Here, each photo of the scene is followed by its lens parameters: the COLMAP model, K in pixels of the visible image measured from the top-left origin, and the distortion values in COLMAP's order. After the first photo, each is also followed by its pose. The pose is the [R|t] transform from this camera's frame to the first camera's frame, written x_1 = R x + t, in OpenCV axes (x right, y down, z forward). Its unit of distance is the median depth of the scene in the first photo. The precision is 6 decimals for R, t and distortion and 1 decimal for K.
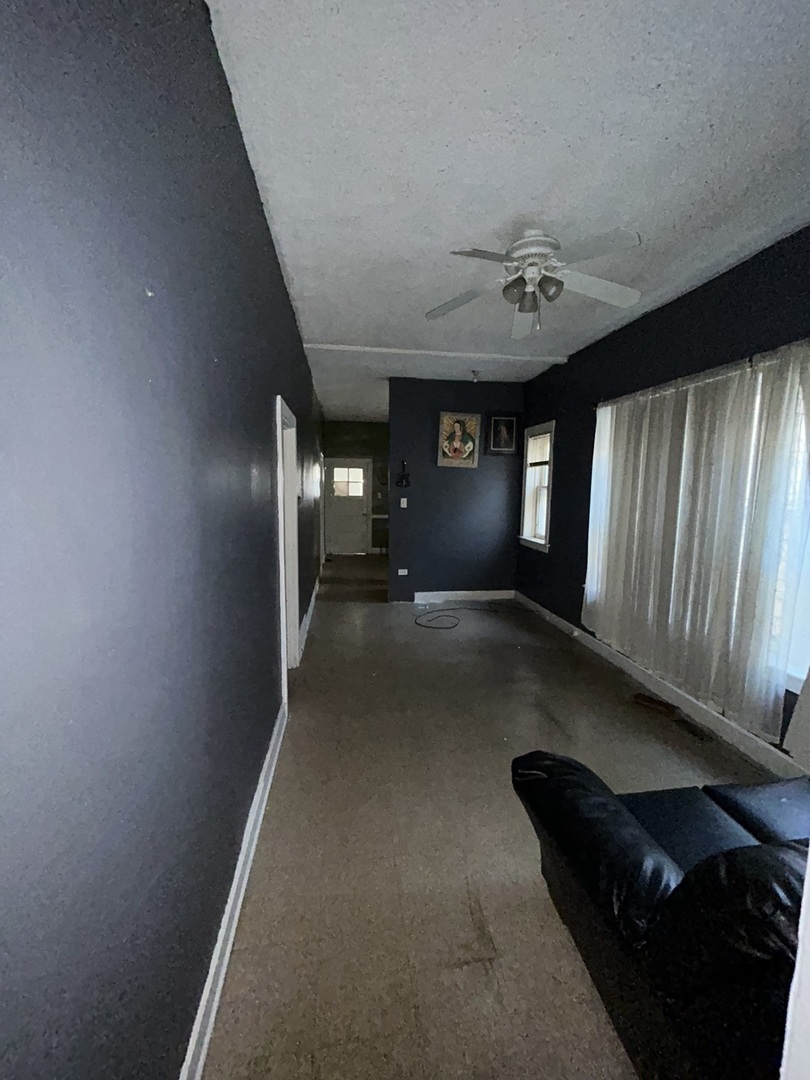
lens RADIAL K [[438.9, 0, 397.9], [0, 438.9, 535.0], [0, 0, 1]] dist [-0.000562, -0.000051]
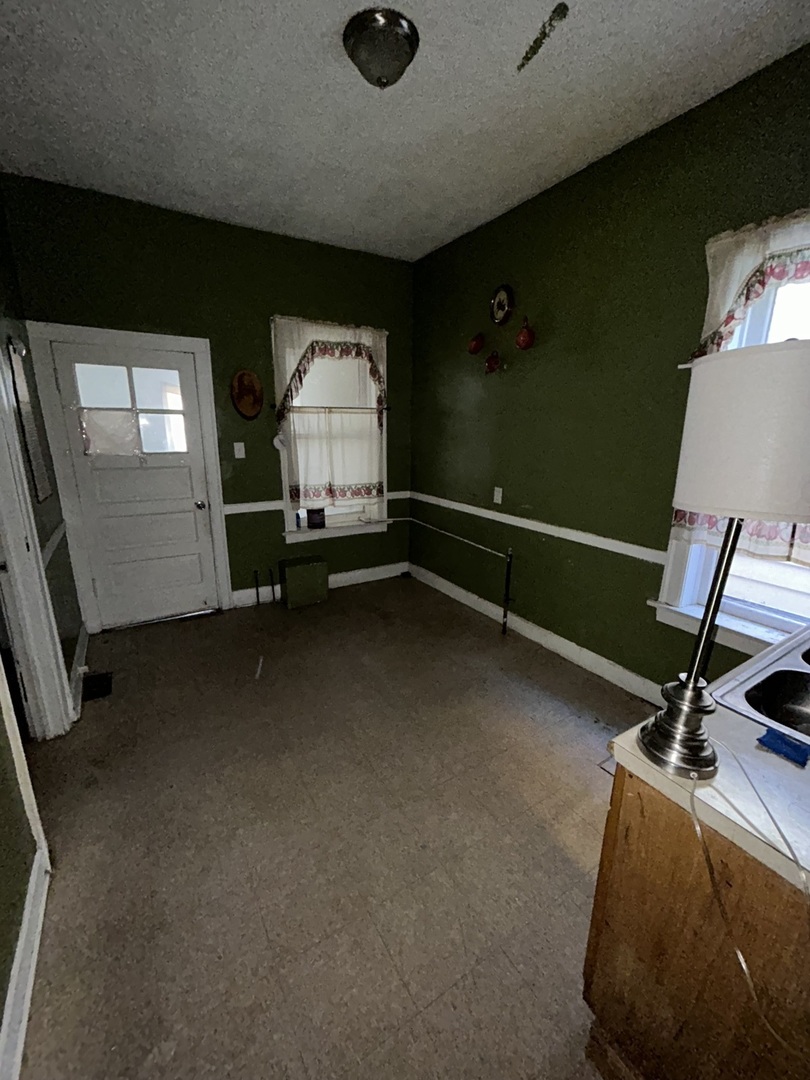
lens RADIAL K [[438.9, 0, 397.9], [0, 438.9, 535.0], [0, 0, 1]] dist [-0.000562, -0.000051]
pose [[0.917523, -0.110440, 0.382040, -0.035639], [0.052910, 0.986026, 0.157969, -0.037456], [-0.394148, -0.124726, 0.910544, 0.321817]]
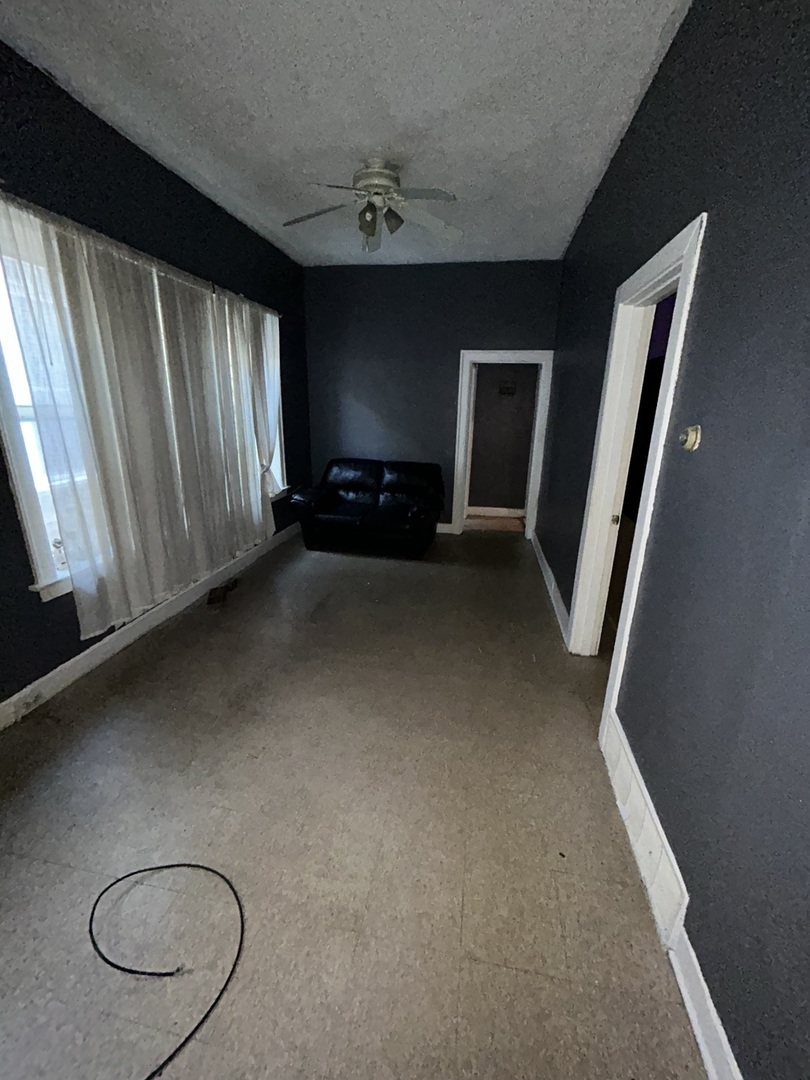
lens RADIAL K [[438.9, 0, 397.9], [0, 438.9, 535.0], [0, 0, 1]] dist [-0.000562, -0.000051]
pose [[-0.948077, -0.110438, 0.298251, -0.157904], [0.016500, 0.919432, 0.392902, -0.192562], [-0.317613, 0.377423, -0.869870, 1.946819]]
